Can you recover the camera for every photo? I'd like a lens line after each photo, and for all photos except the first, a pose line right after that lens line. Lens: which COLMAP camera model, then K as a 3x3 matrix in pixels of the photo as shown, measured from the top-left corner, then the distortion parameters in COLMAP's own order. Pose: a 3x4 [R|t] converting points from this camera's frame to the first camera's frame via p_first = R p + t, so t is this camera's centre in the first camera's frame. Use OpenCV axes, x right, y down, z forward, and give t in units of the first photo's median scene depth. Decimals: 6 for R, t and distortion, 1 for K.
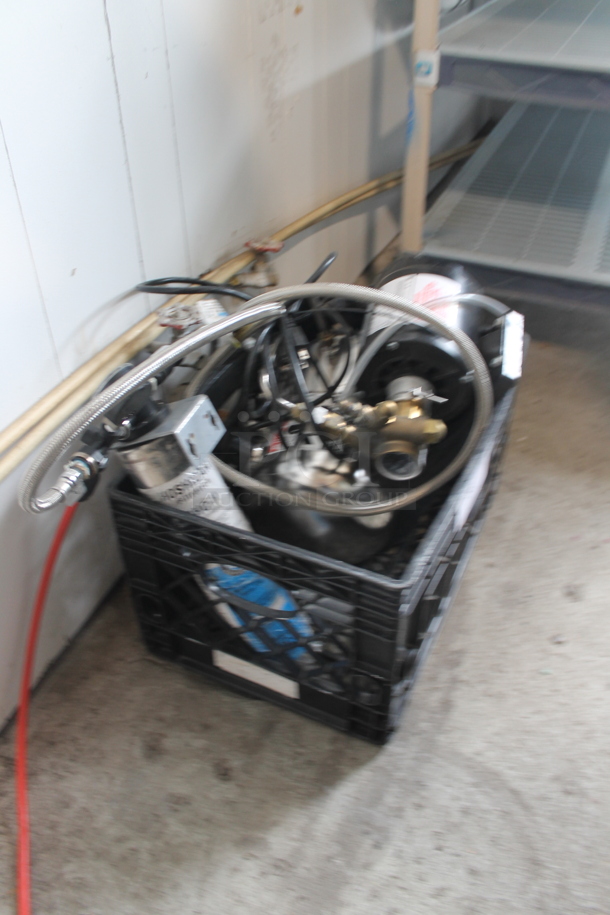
lens RADIAL K [[773.2, 0, 305.0], [0, 773.2, 457.5], [0, 0, 1]] dist [-0.130531, 0.103256]
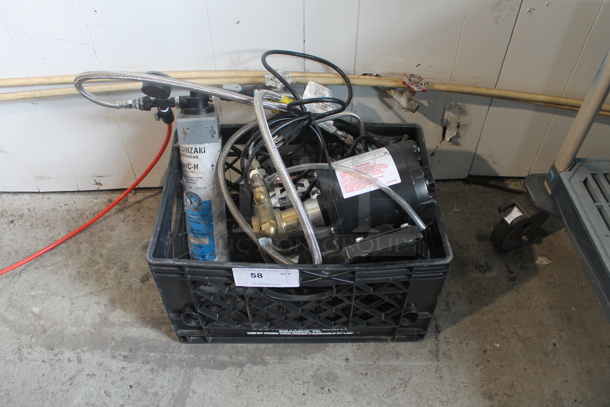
lens RADIAL K [[515.5, 0, 305.0], [0, 515.5, 203.5], [0, 0, 1]] dist [-0.130531, 0.103256]
pose [[0.429698, 0.679695, -0.594453, 0.749412], [-0.581062, 0.712053, 0.394141, -0.498661], [0.691178, 0.176052, 0.700913, 0.347103]]
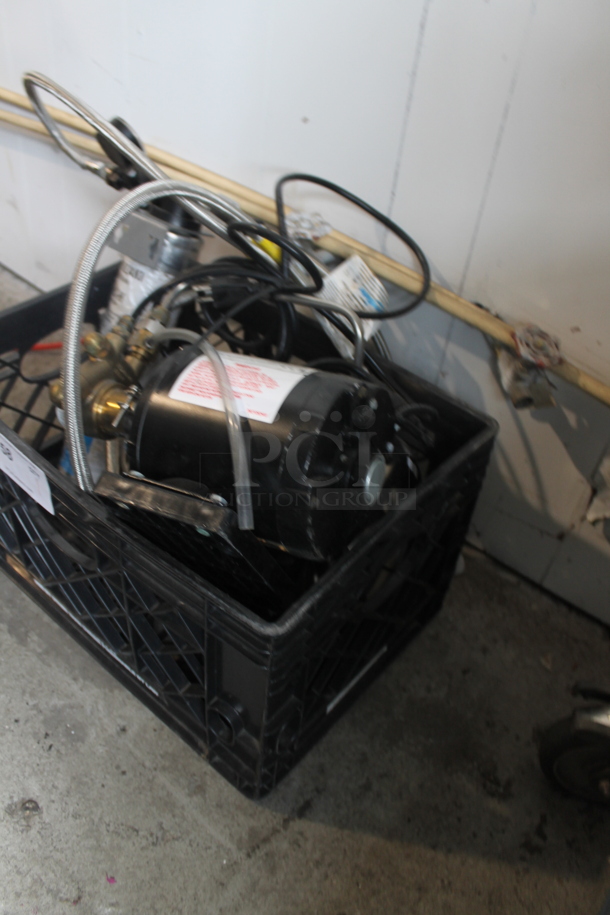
lens RADIAL K [[773.2, 0, 305.0], [0, 773.2, 457.5], [0, 0, 1]] dist [-0.130531, 0.103256]
pose [[-0.255864, 0.634088, -0.729703, 0.738456], [-0.692488, 0.406469, 0.596023, -0.669959], [0.674532, 0.657812, 0.335098, 0.947647]]
